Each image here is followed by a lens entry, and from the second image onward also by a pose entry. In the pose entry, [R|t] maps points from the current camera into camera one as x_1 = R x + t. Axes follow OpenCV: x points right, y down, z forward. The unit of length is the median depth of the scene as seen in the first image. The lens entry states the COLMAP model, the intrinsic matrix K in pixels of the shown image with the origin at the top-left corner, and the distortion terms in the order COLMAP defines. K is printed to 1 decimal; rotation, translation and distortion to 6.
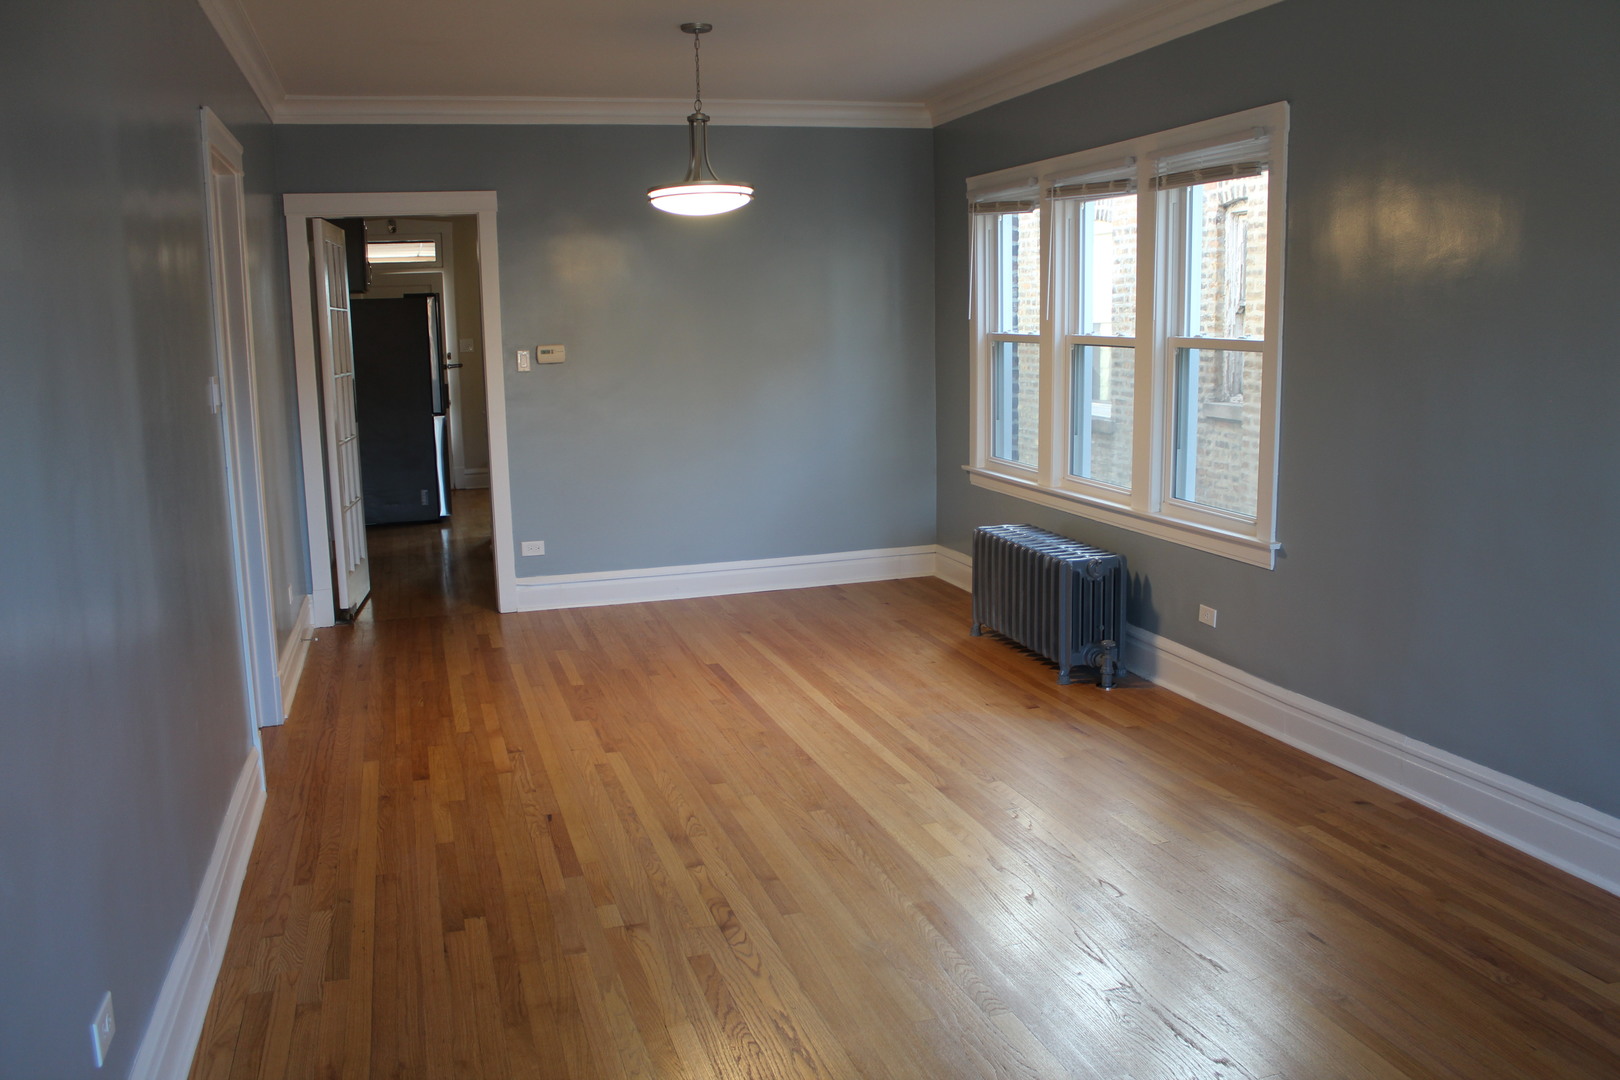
lens RADIAL K [[1405.6, 0, 810.0], [0, 1405.6, 540.0], [0, 0, 1]] dist [-0.128063, 0.001485]
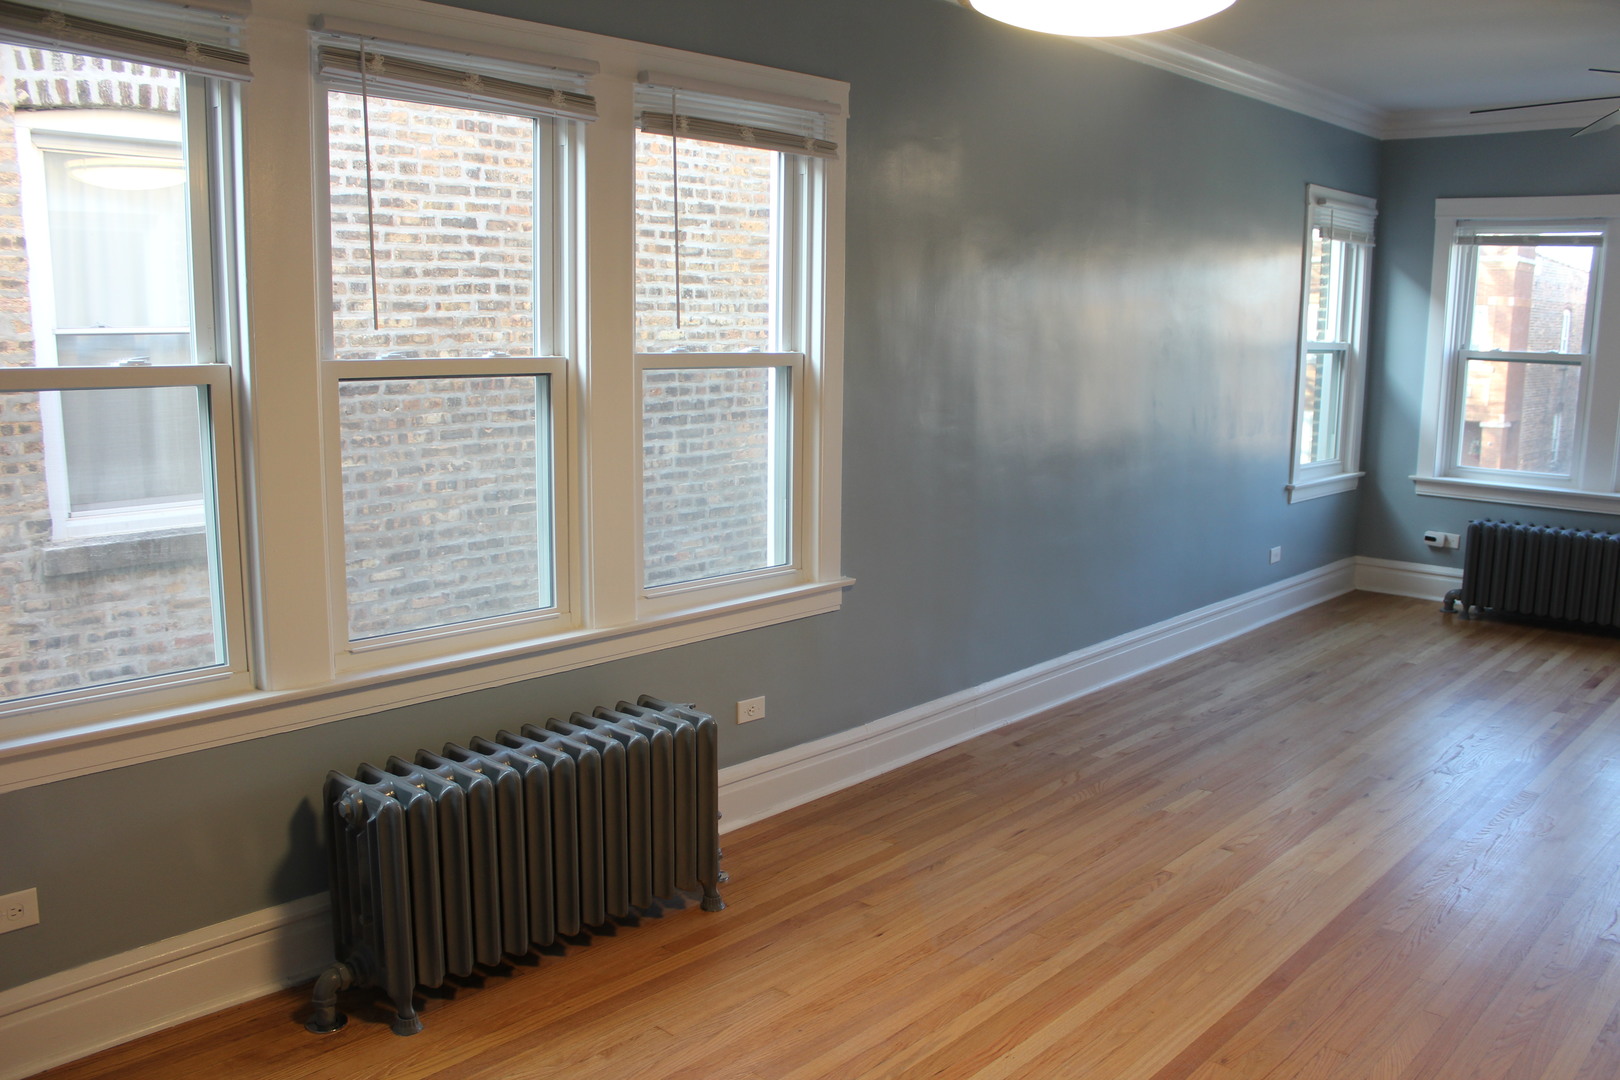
lens RADIAL K [[1405.6, 0, 810.0], [0, 1405.6, 540.0], [0, 0, 1]] dist [-0.128063, 0.001485]
pose [[-0.533869, -0.120186, 0.836982, -0.386117], [0.129780, 0.966472, 0.221560, -0.212193], [-0.835548, 0.226908, -0.500372, 1.384749]]
